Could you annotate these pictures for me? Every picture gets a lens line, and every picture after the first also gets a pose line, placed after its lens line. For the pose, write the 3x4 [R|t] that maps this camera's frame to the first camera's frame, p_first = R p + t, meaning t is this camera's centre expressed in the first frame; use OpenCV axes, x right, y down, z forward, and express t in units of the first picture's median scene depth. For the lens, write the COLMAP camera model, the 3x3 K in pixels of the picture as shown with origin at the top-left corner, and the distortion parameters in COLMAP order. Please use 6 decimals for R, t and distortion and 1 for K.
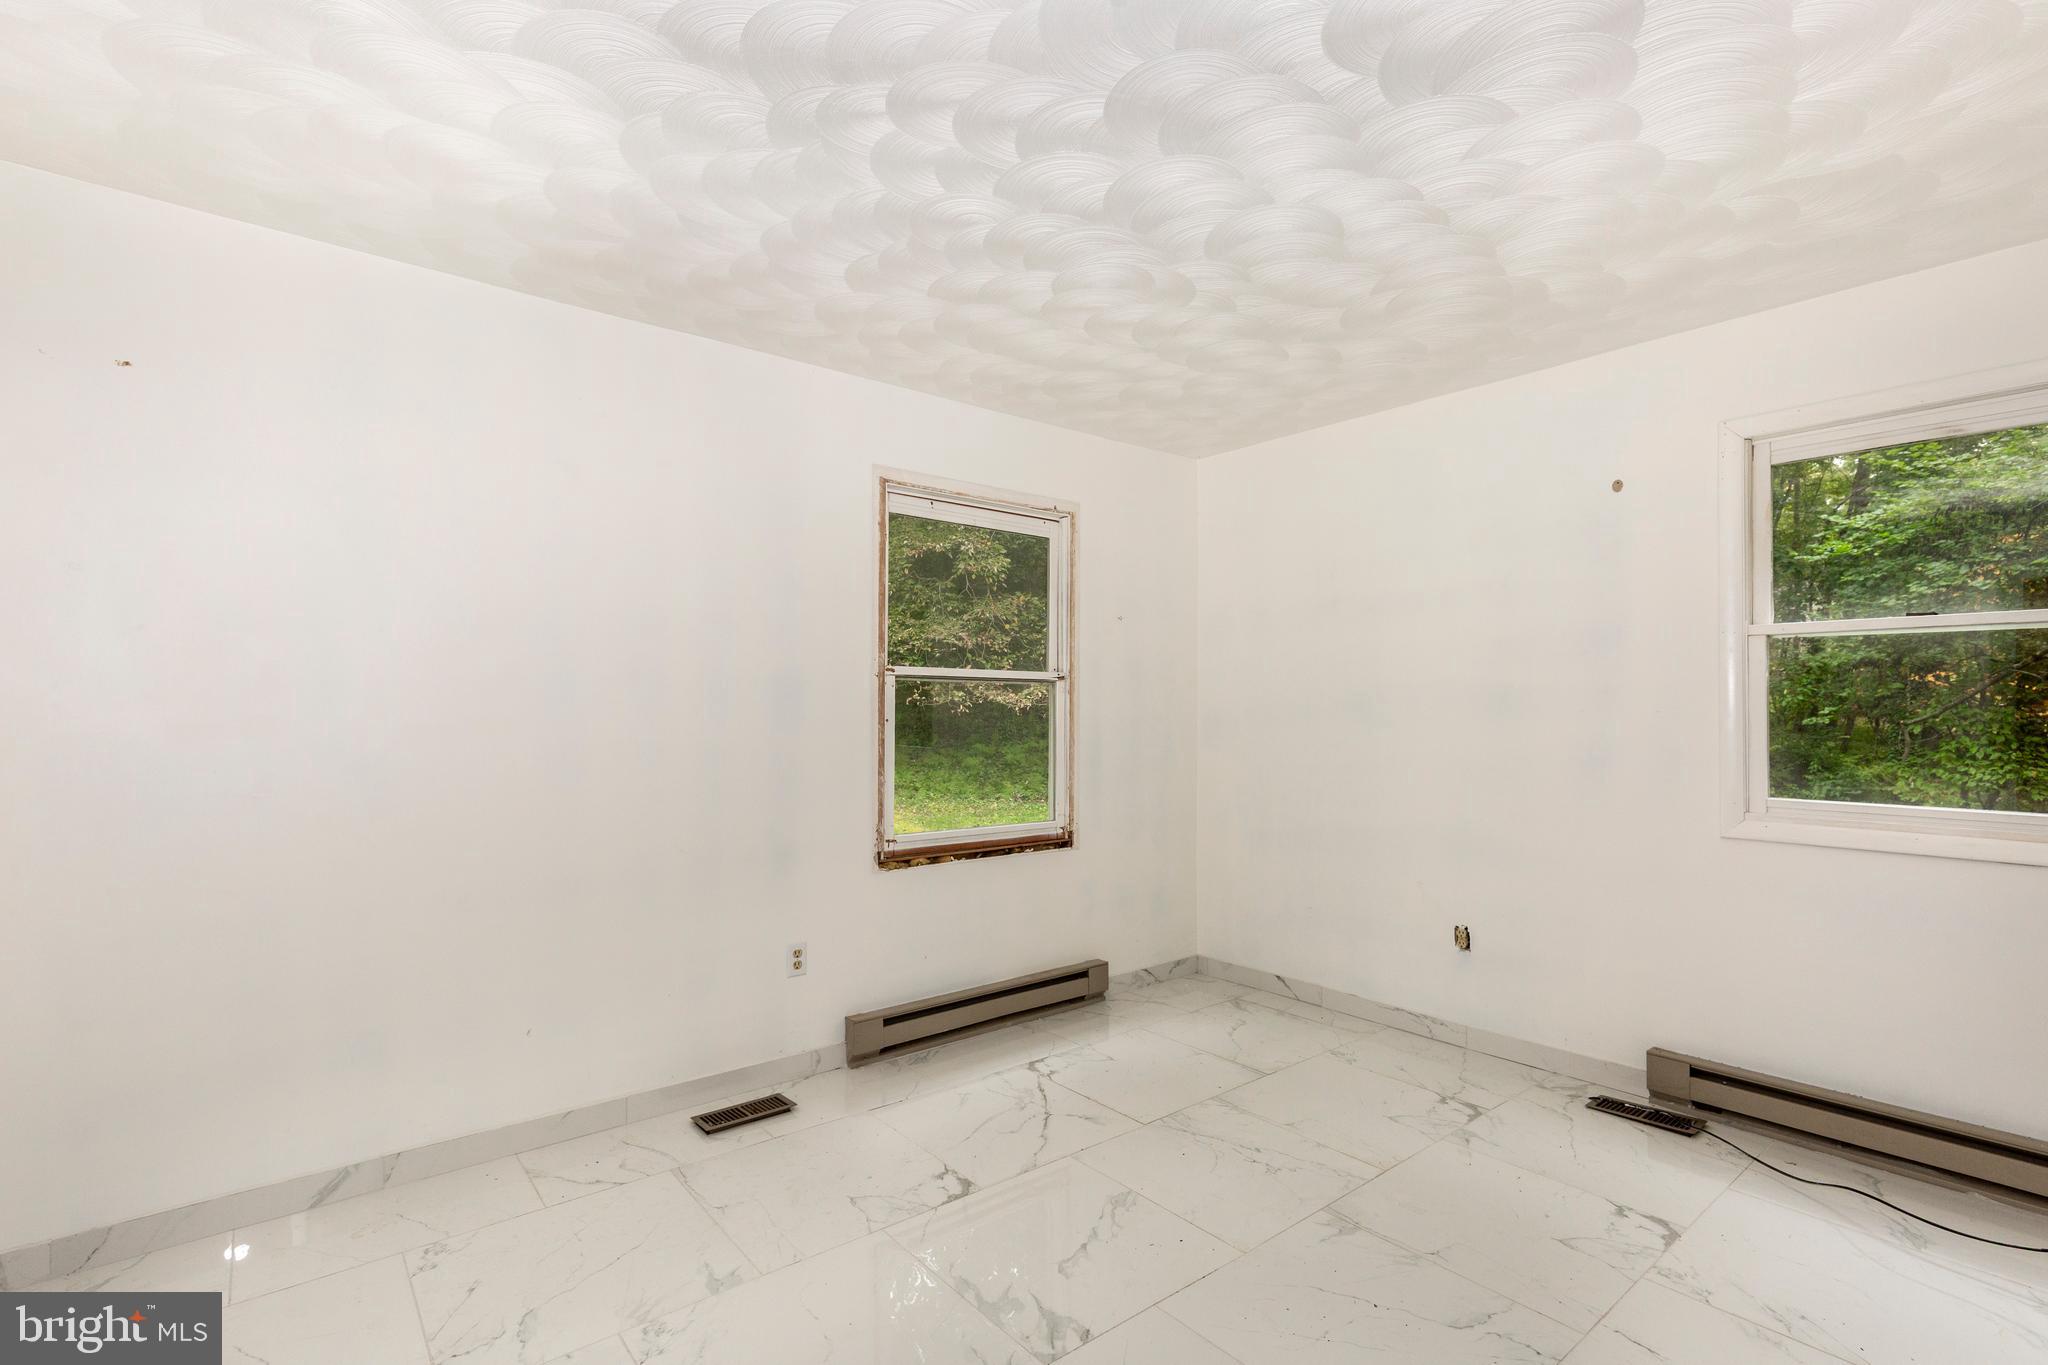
lens RADIAL K [[937.3, 0, 1024.1], [0, 937.3, 708.2], [0, 0, 1]] dist [0.002741, -0.000176]
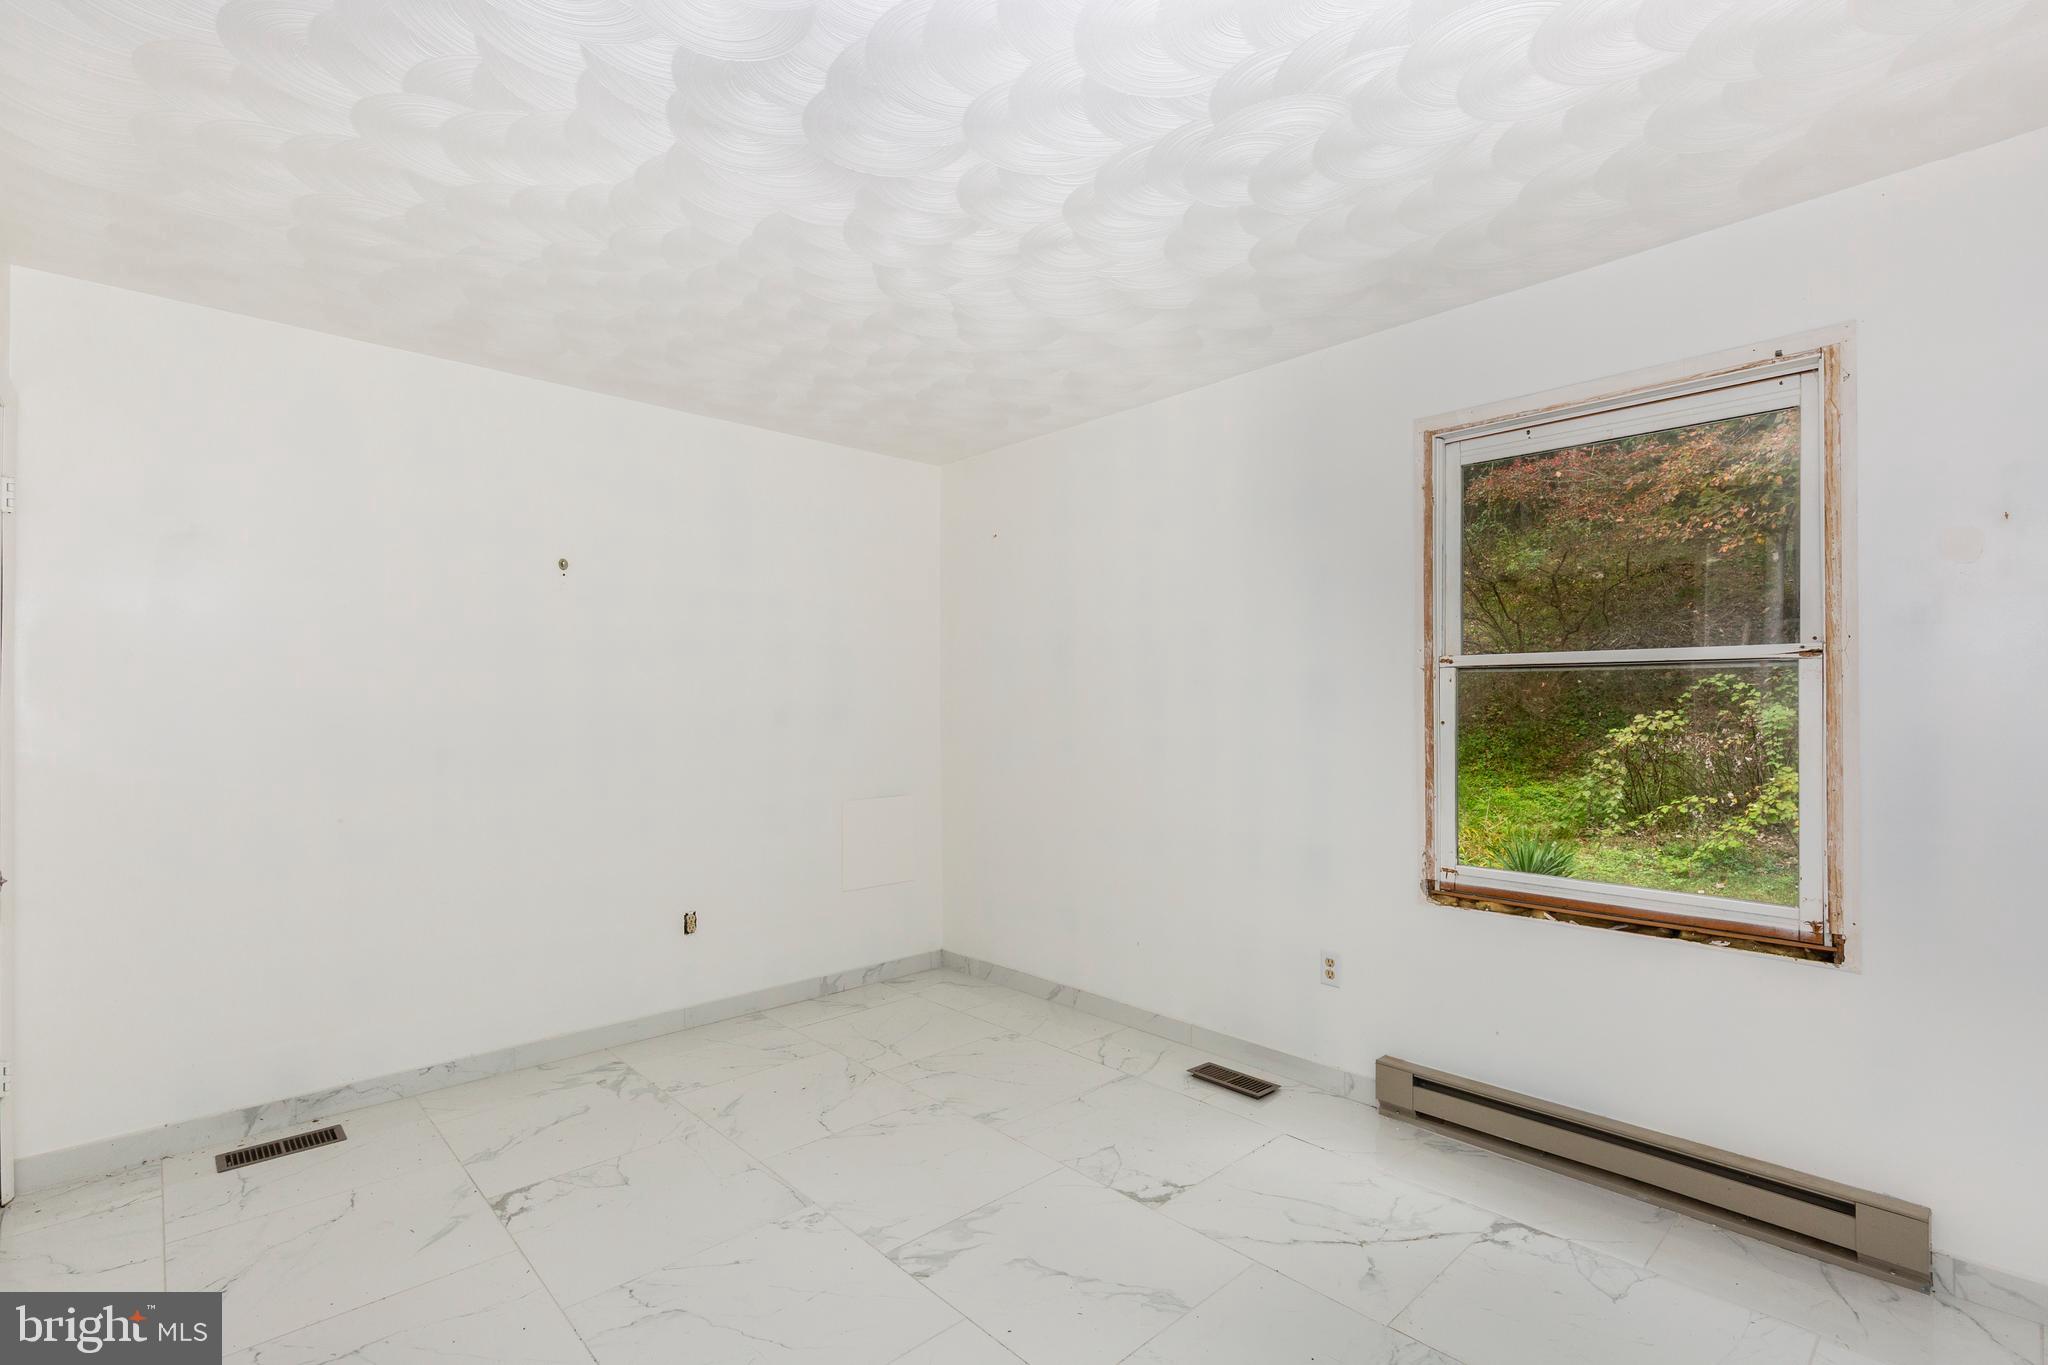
lens RADIAL K [[937.3, 0, 1024.1], [0, 937.3, 708.2], [0, 0, 1]] dist [0.002741, -0.000176]
pose [[0.074677, -0.000075, -0.997208, 0.654548], [0.000537, 1.000000, -0.000035, -0.000100], [0.997208, -0.000533, 0.074677, 0.576848]]
